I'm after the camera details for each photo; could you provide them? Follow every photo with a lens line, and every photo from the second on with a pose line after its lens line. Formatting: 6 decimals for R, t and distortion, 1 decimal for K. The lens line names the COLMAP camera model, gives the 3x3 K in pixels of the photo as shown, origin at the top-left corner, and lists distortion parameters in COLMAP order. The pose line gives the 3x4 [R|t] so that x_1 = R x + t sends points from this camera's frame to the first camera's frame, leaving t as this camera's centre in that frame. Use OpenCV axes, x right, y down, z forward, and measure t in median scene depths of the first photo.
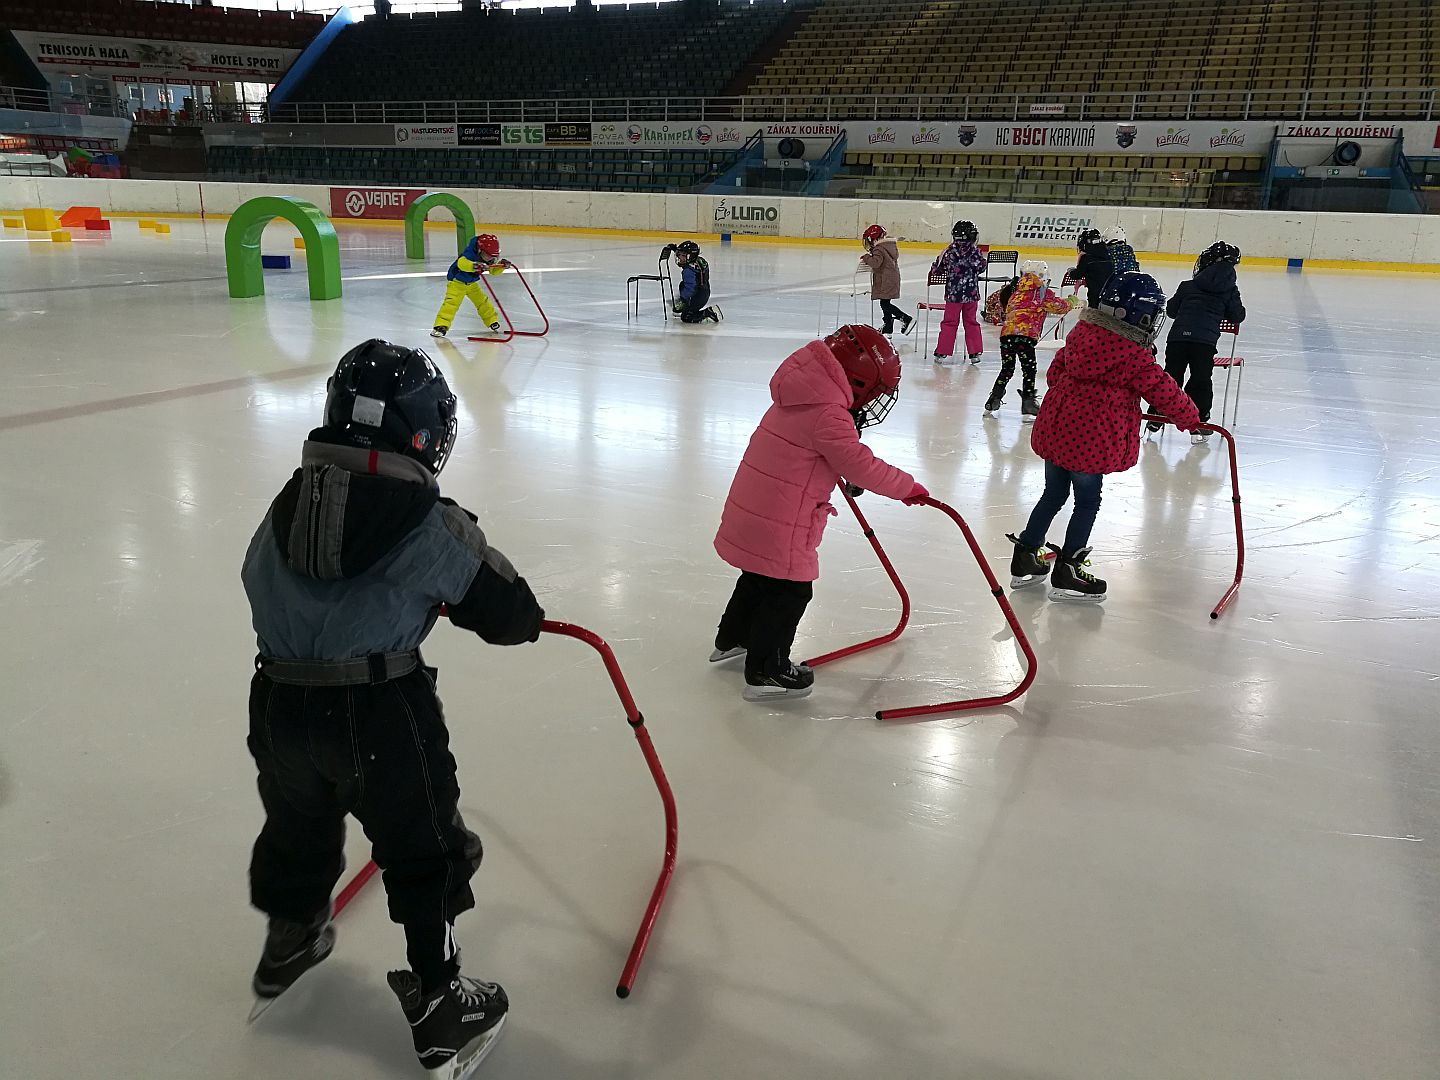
lens RADIAL K [[1161.3, 0, 726.0], [0, 1161.3, 524.7], [0, 0, 1]] dist [-0.018686, 0.058045]
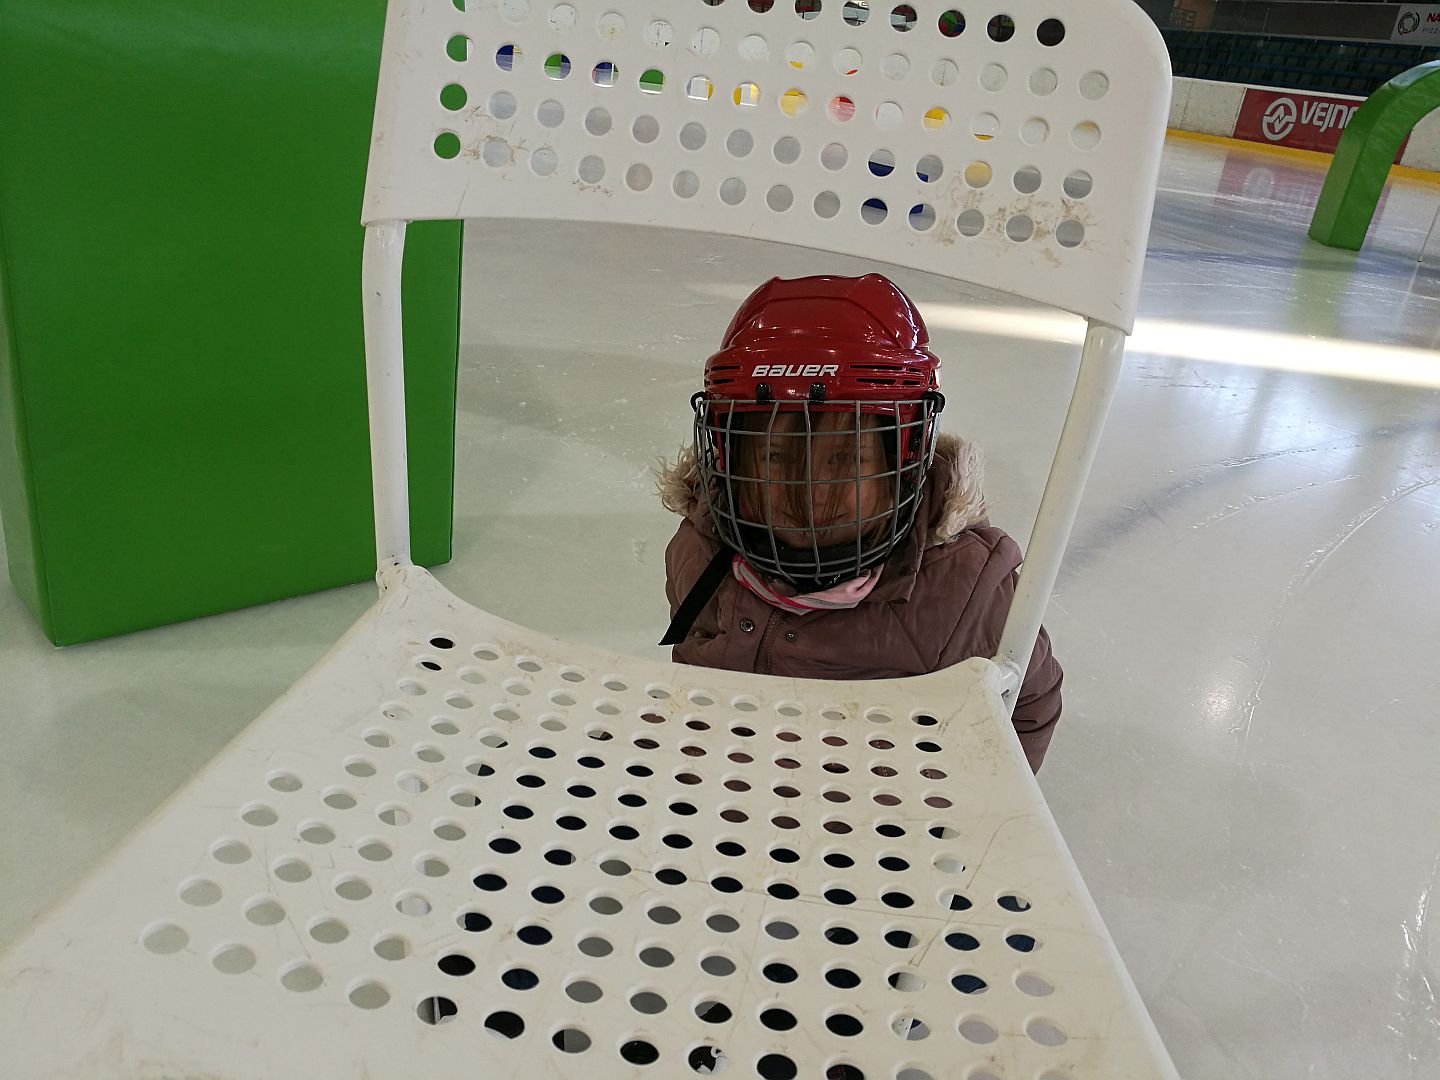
lens RADIAL K [[1161.3, 0, 731.9], [0, 1161.3, 534.5], [0, 0, 1]] dist [-0.018686, 0.058045]
pose [[0.731438, 0.332067, -0.595592, -0.098785], [-0.293283, 0.941704, 0.164862, -0.091814], [0.615616, 0.054091, 0.786187, 0.368605]]
